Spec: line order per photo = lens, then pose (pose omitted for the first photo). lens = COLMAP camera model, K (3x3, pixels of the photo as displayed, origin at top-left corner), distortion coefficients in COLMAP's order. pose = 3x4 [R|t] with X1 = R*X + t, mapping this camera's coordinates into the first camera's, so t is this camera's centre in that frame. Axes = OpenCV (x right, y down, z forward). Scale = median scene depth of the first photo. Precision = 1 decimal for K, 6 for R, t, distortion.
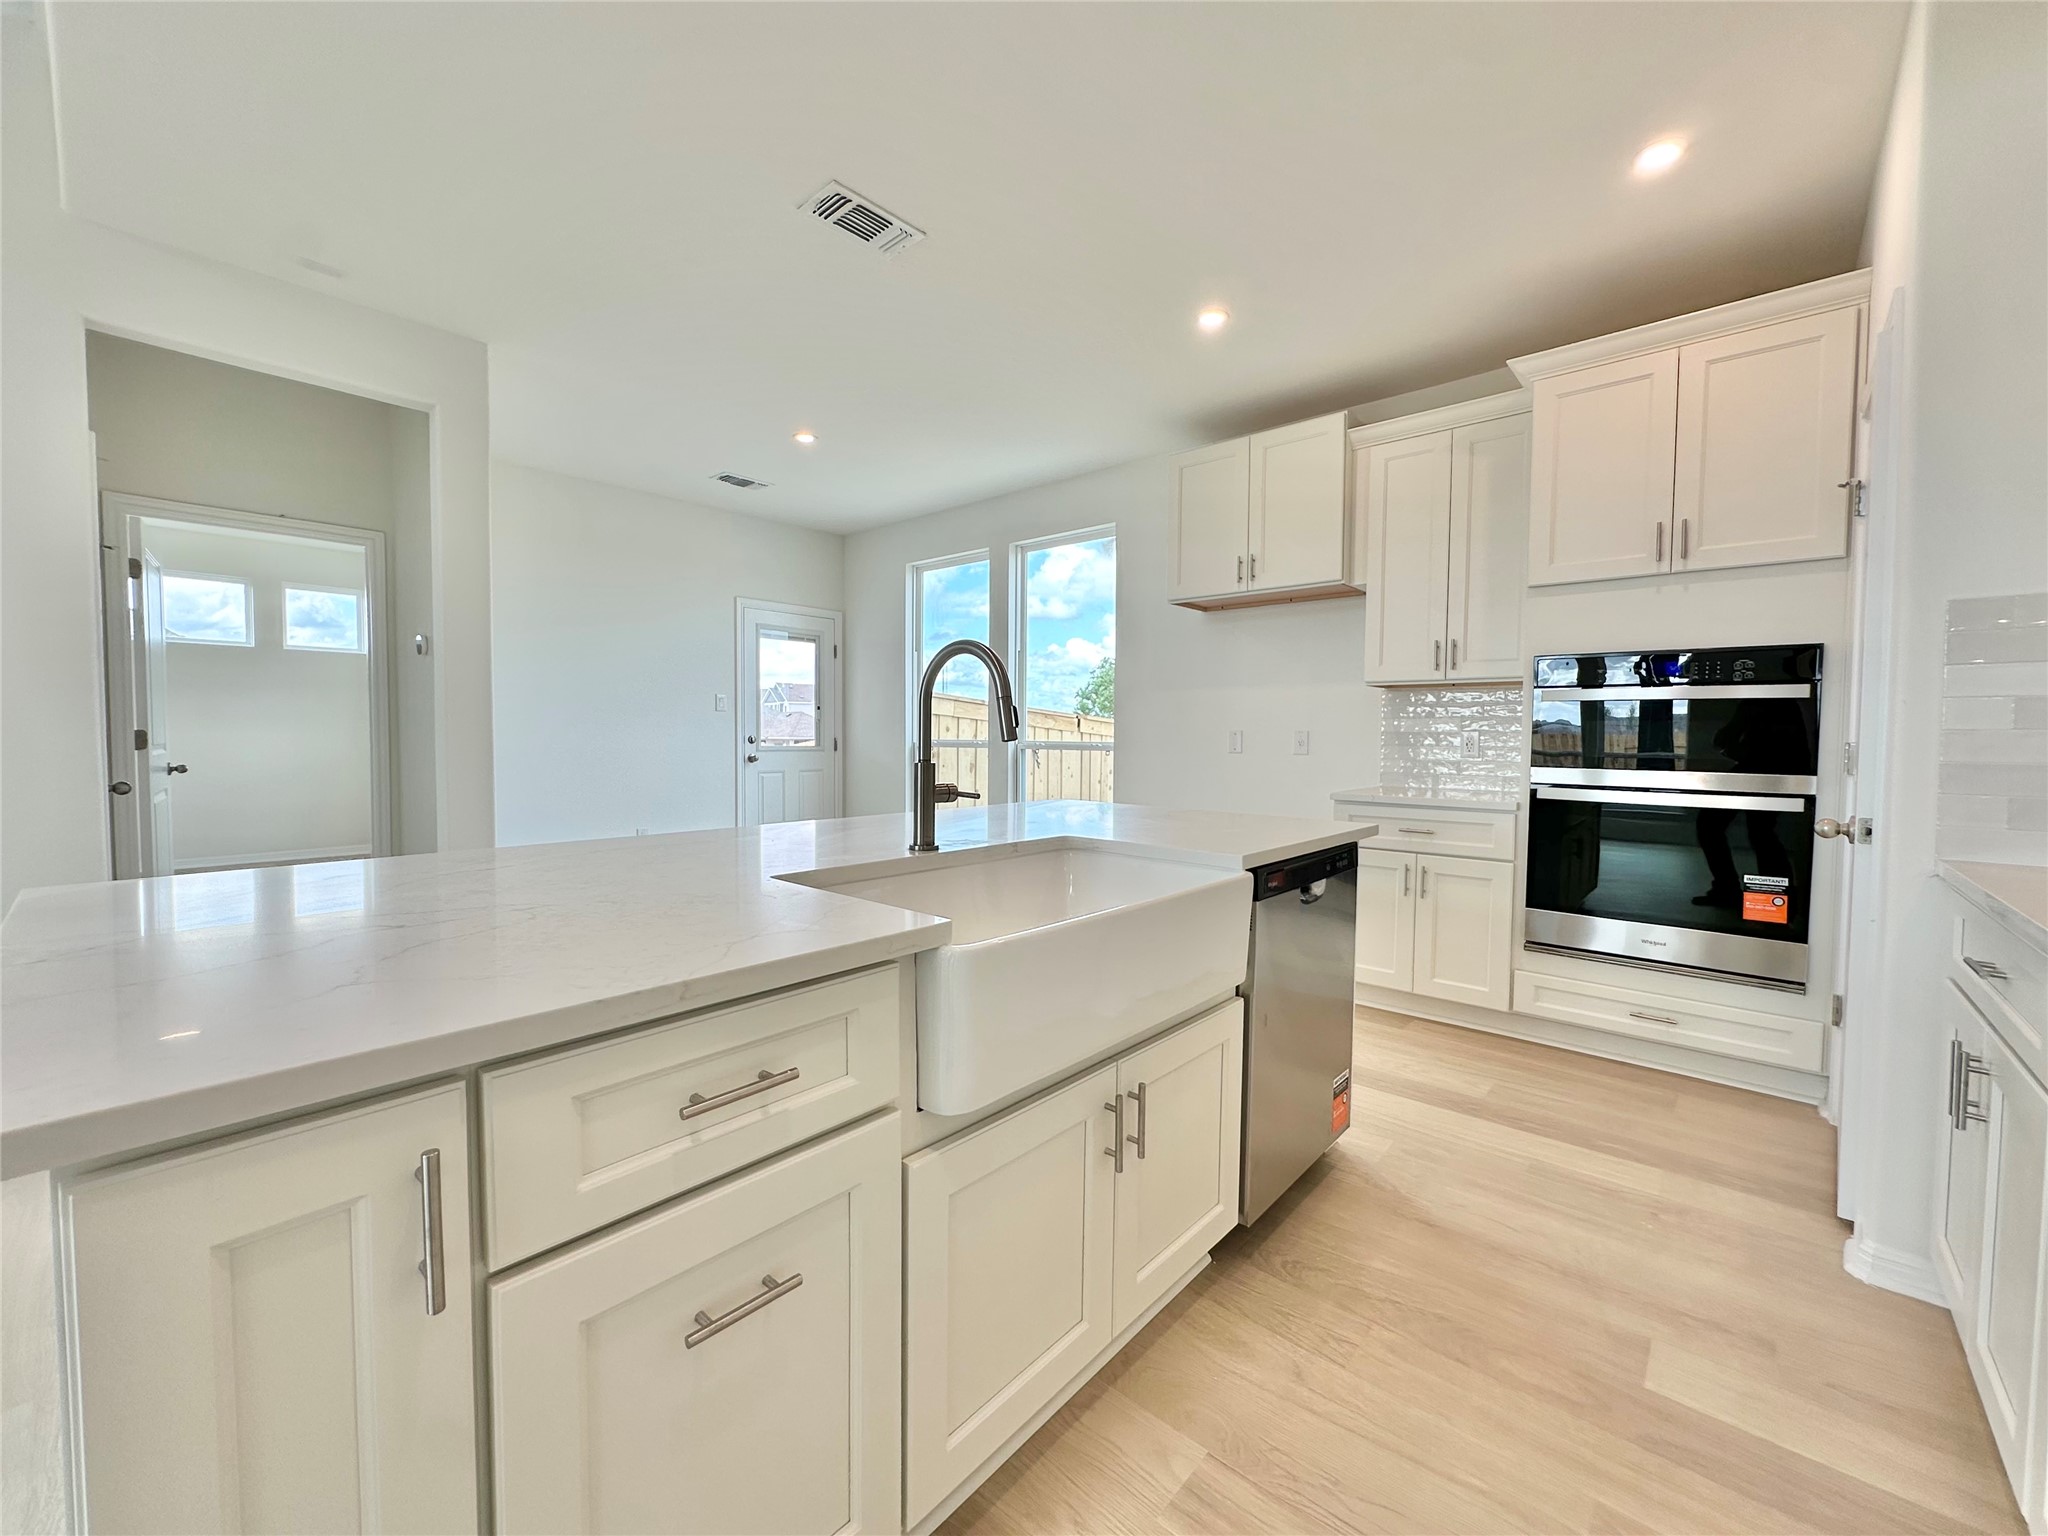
lens RADIAL K [[819.7, 0, 1024.3], [0, 819.7, 766.2], [0, 0, 1]] dist [-0.003096, 0.000084]
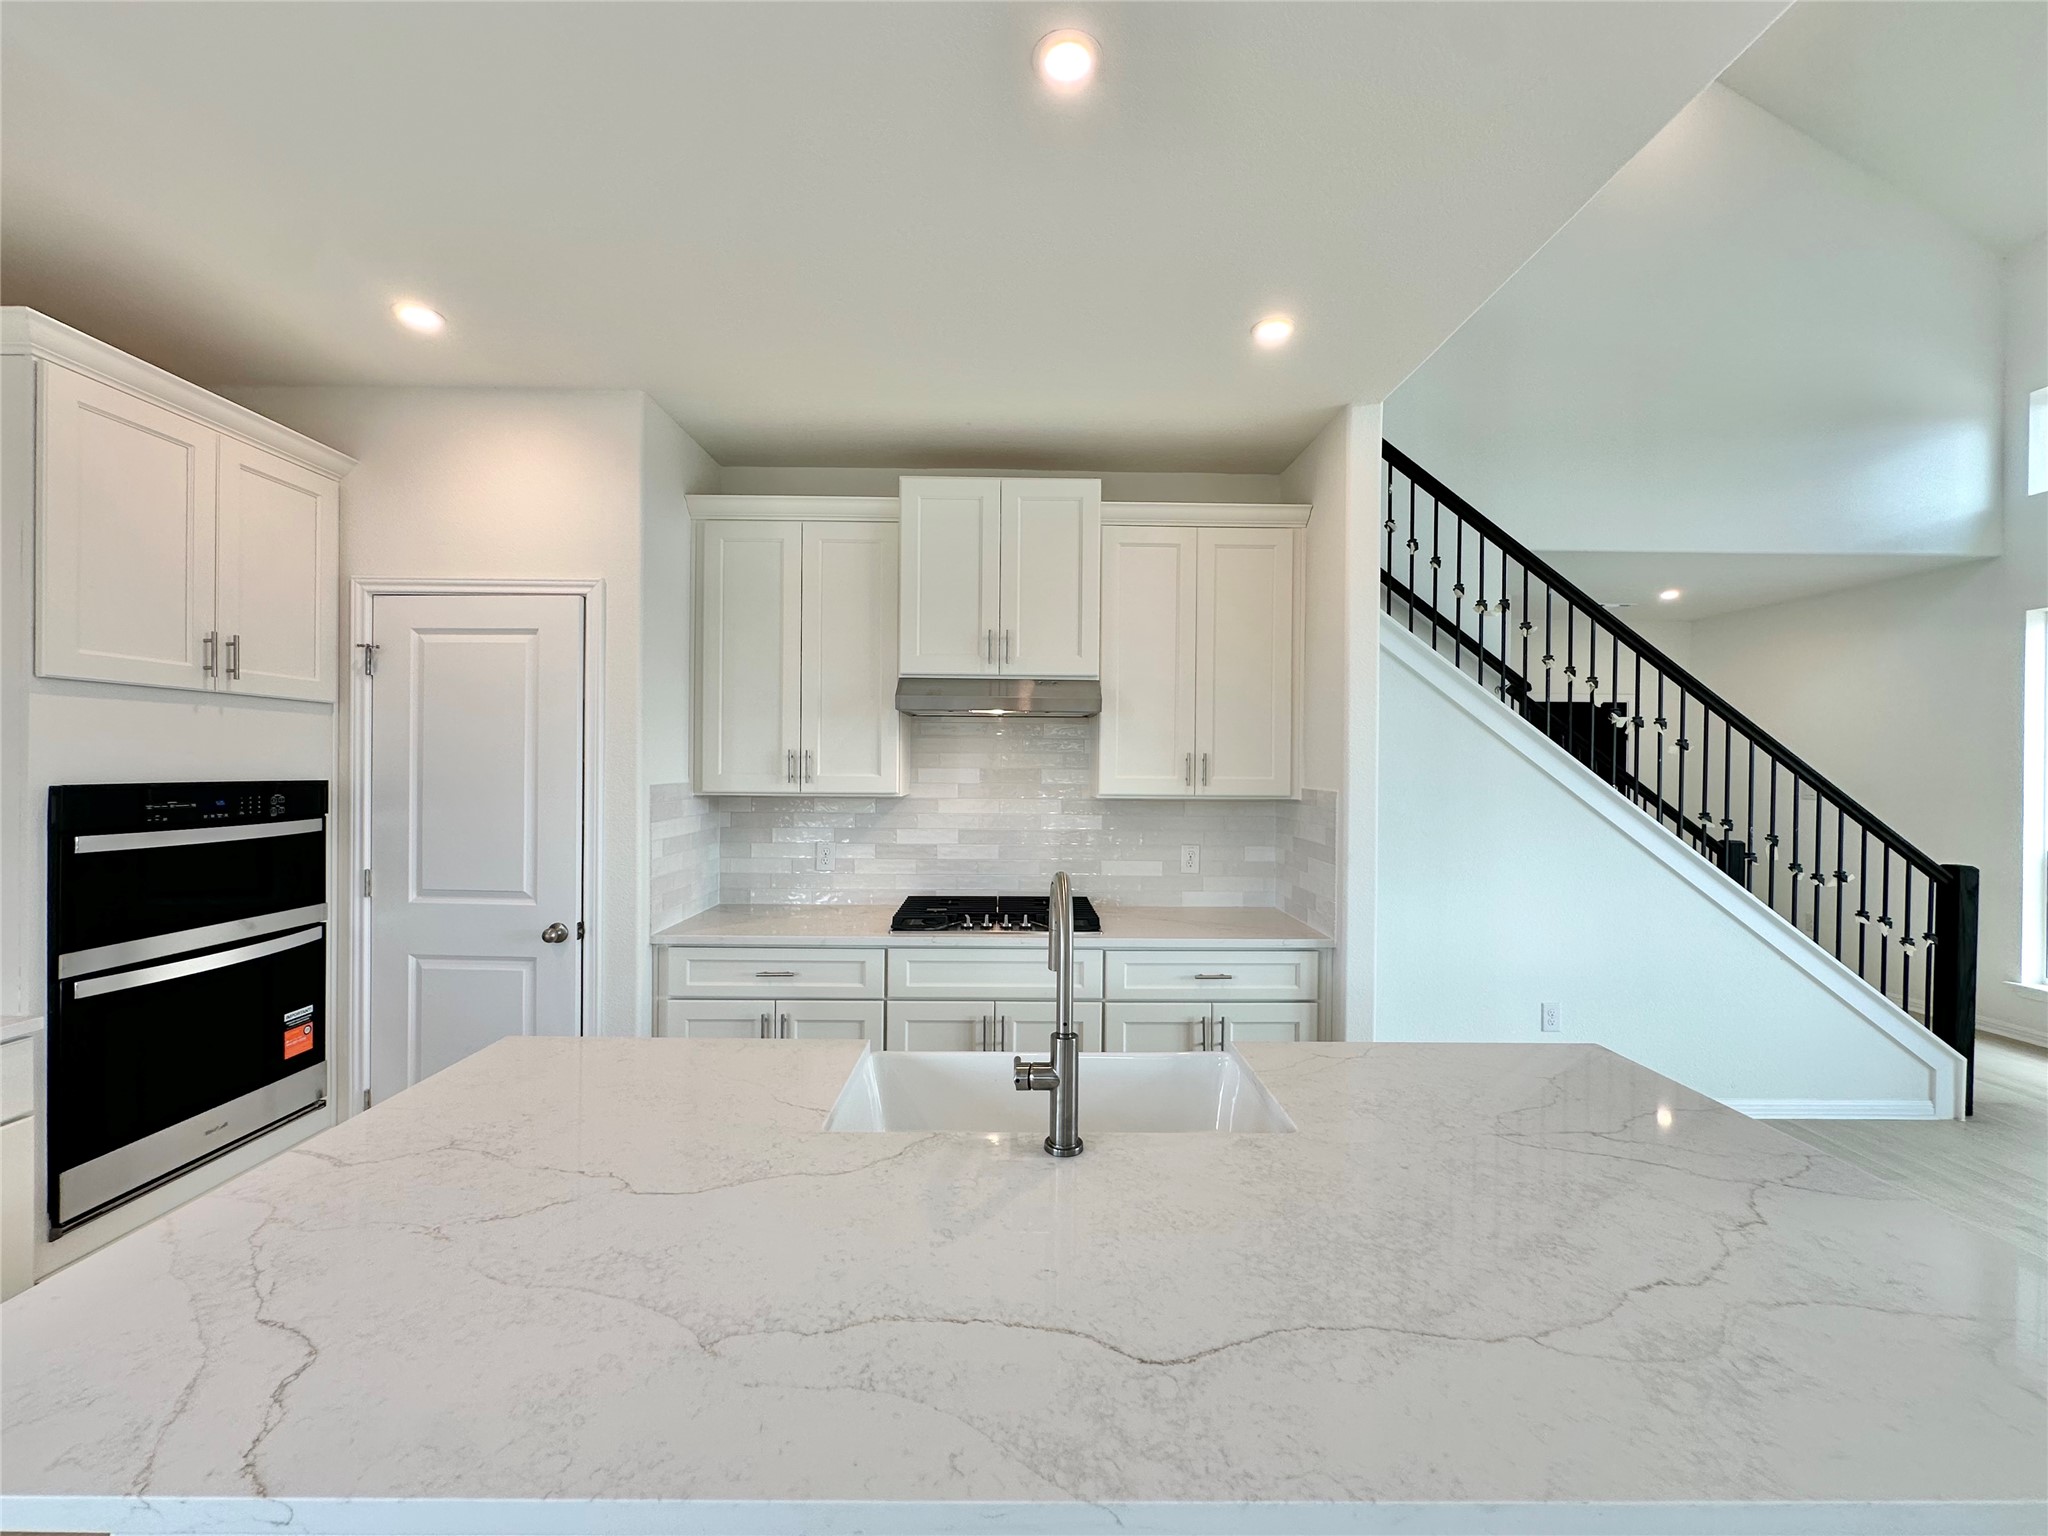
lens RADIAL K [[819.7, 0, 1024.3], [0, 819.7, 766.2], [0, 0, 1]] dist [-0.003096, 0.000084]
pose [[-0.671917, -0.014307, 0.740488, -0.322787], [0.016907, 0.999257, 0.034649, -0.137128], [-0.740433, 0.035801, -0.671176, 0.749141]]
